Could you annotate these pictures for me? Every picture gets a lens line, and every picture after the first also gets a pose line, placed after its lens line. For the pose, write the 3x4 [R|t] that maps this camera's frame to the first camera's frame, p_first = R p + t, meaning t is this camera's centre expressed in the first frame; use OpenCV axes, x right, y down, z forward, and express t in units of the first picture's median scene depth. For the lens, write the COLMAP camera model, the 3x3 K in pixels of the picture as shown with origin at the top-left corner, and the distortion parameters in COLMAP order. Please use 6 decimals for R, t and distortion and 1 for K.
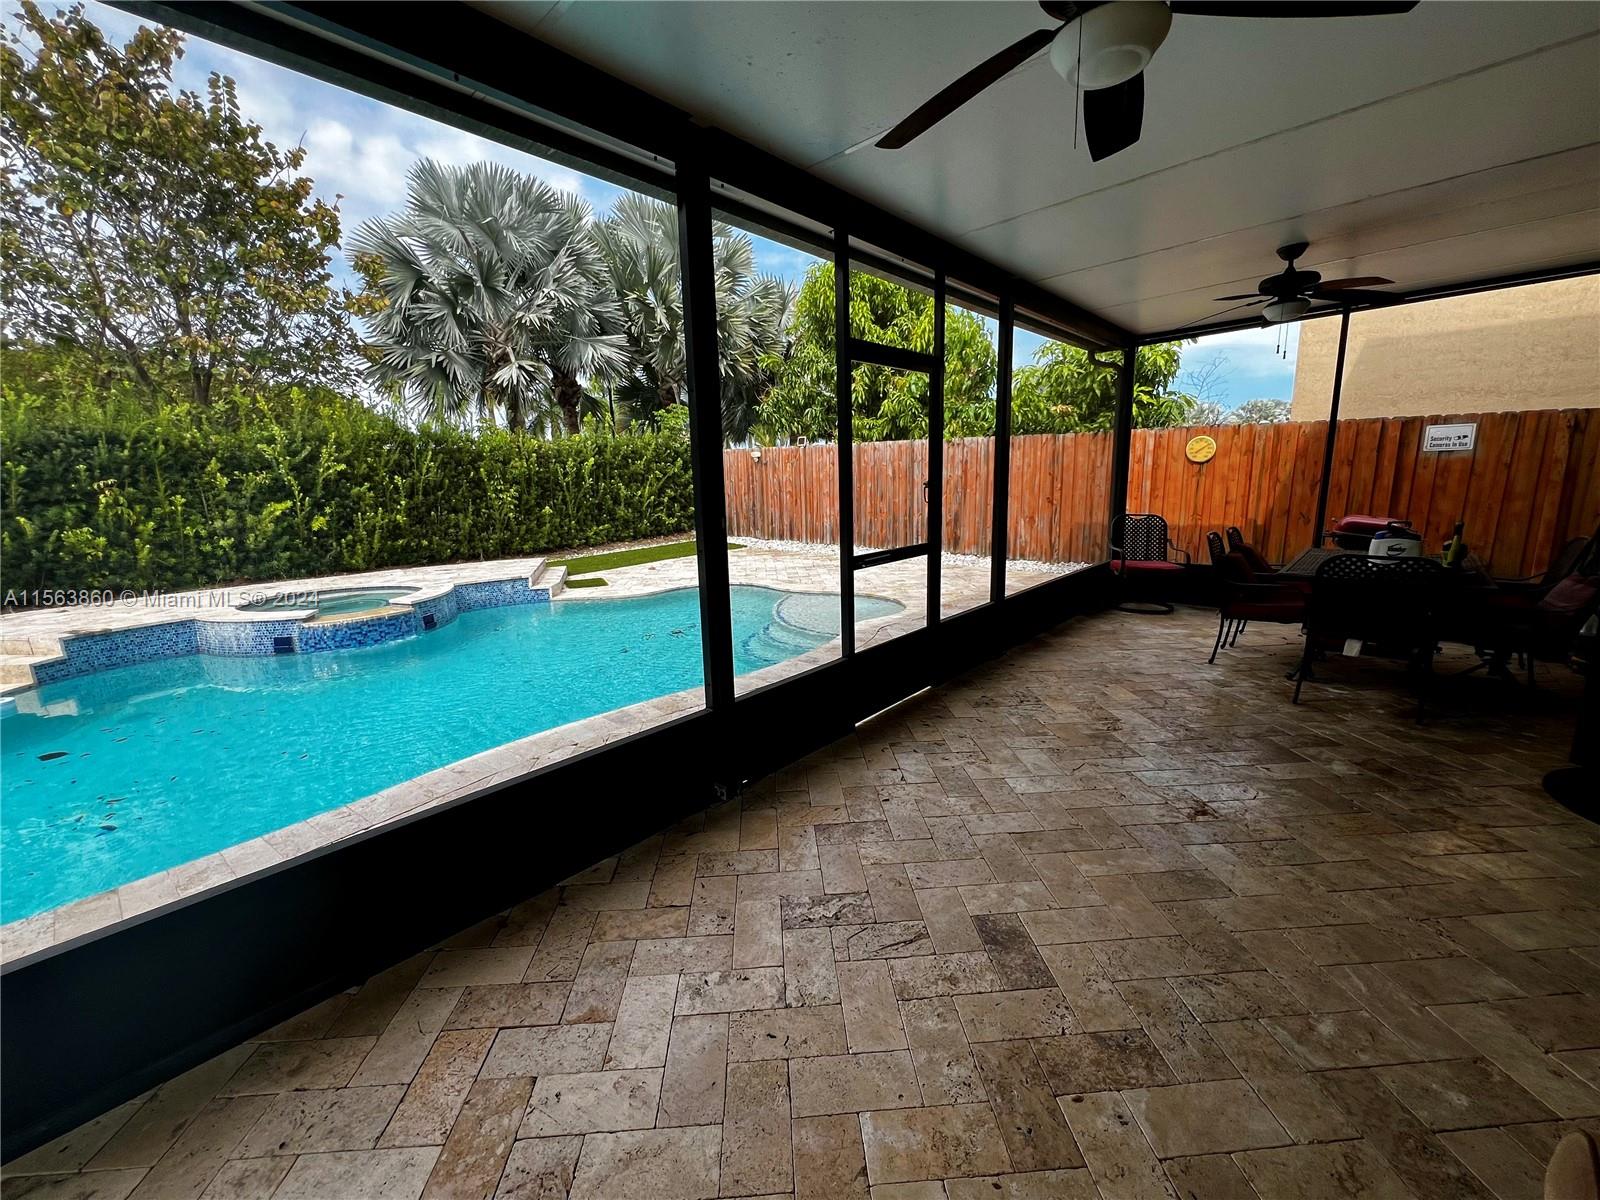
lens RADIAL K [[644.1, 0, 800.0], [0, 644.1, 600.0], [0, 0, 1]] dist [-0.001080, 0.000590]
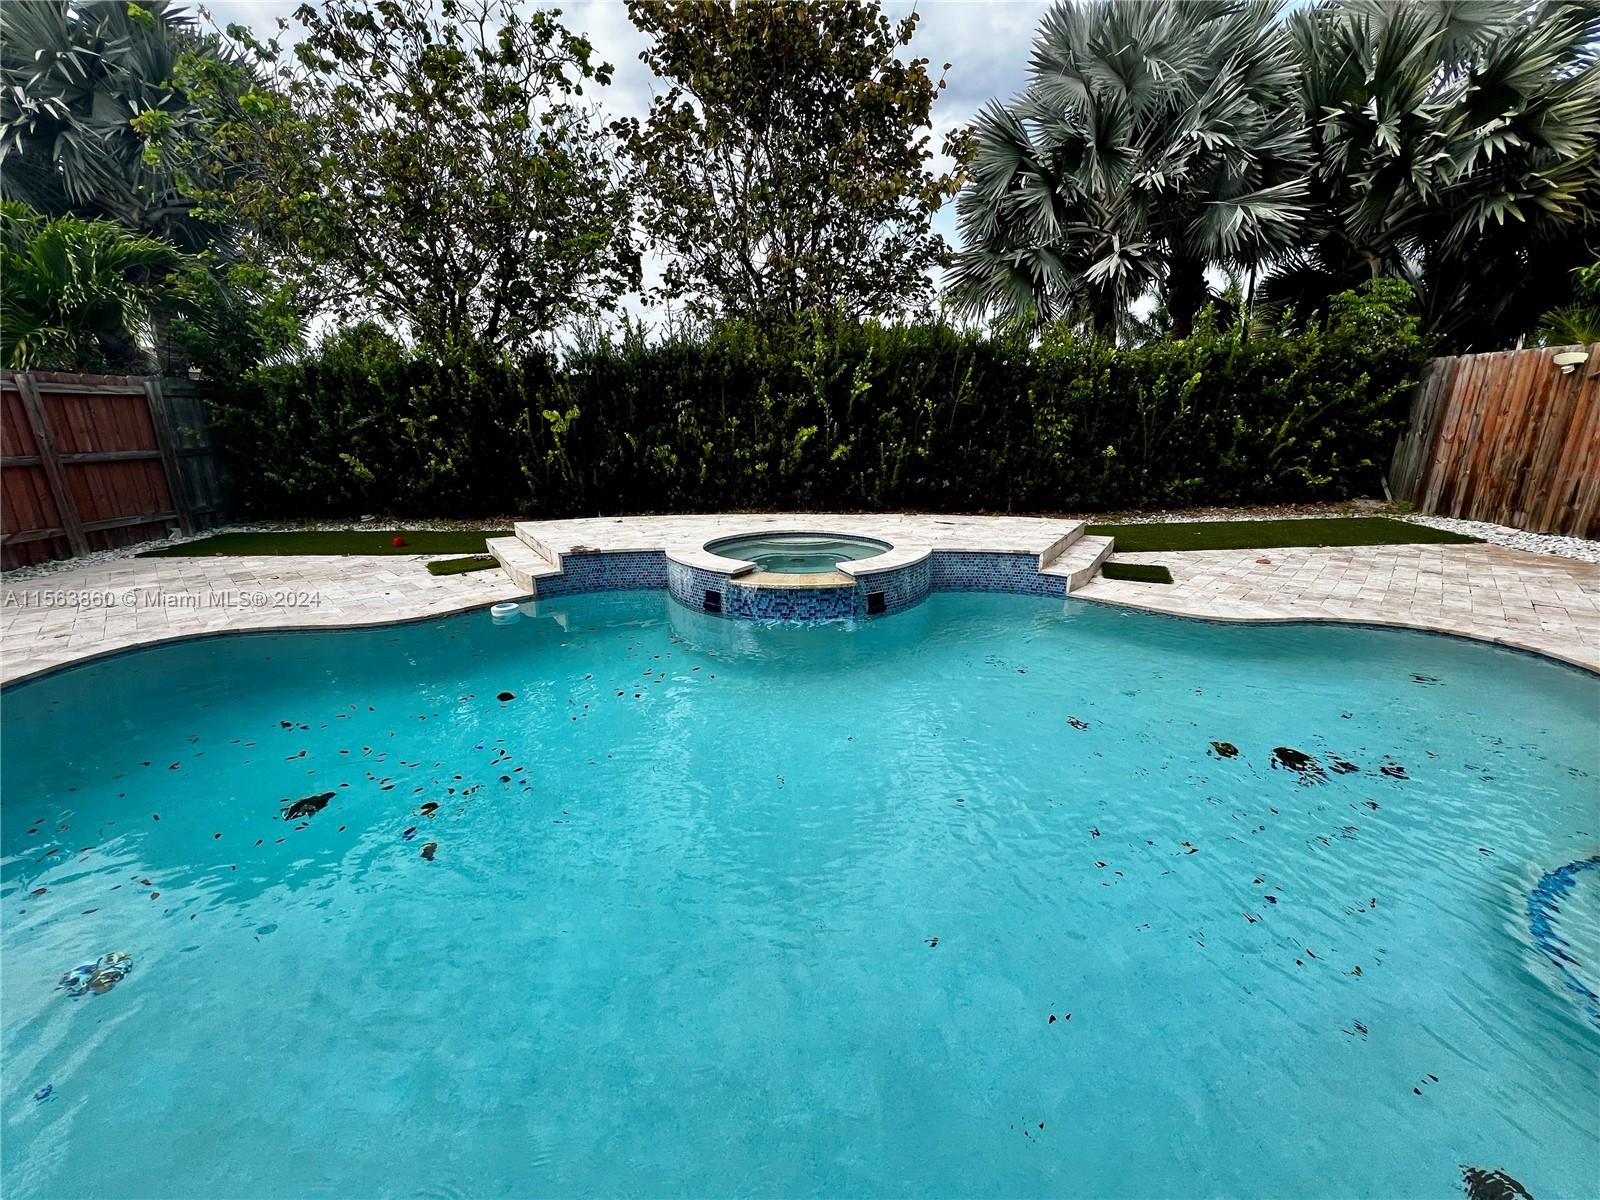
lens RADIAL K [[644.1, 0, 800.0], [0, 644.1, 600.0], [0, 0, 1]] dist [-0.001080, 0.000590]
pose [[0.663628, 0.217661, -0.715697, -0.103259], [-0.152378, 0.976007, 0.155536, -0.051256], [0.732379, 0.005839, 0.680872, 0.364663]]
